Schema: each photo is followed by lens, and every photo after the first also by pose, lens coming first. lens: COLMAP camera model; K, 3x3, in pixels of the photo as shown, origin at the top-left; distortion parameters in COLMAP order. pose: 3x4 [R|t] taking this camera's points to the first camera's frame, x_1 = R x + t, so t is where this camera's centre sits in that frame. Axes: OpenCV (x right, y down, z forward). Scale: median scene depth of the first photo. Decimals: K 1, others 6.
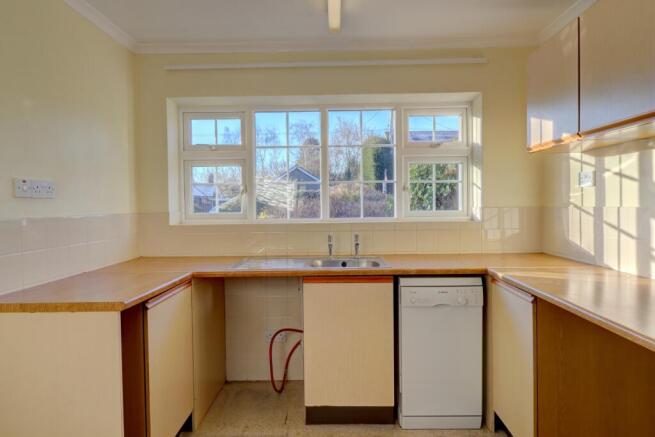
lens RADIAL K [[390.3, 0, 327.5], [0, 390.3, 218.5], [0, 0, 1]] dist [-0.000115, 0.000003]
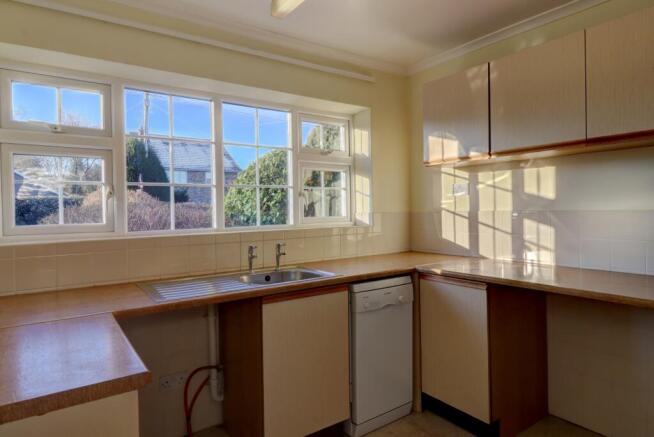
lens RADIAL K [[395.9, 0, 327.0], [0, 395.9, 218.5], [0, 0, 1]] dist [0.002905, 0.000271]
pose [[0.802706, -0.016707, 0.596141, -0.454053], [0.030367, 0.999456, -0.012880, -0.003237], [-0.595601, 0.028442, 0.802777, 0.230924]]
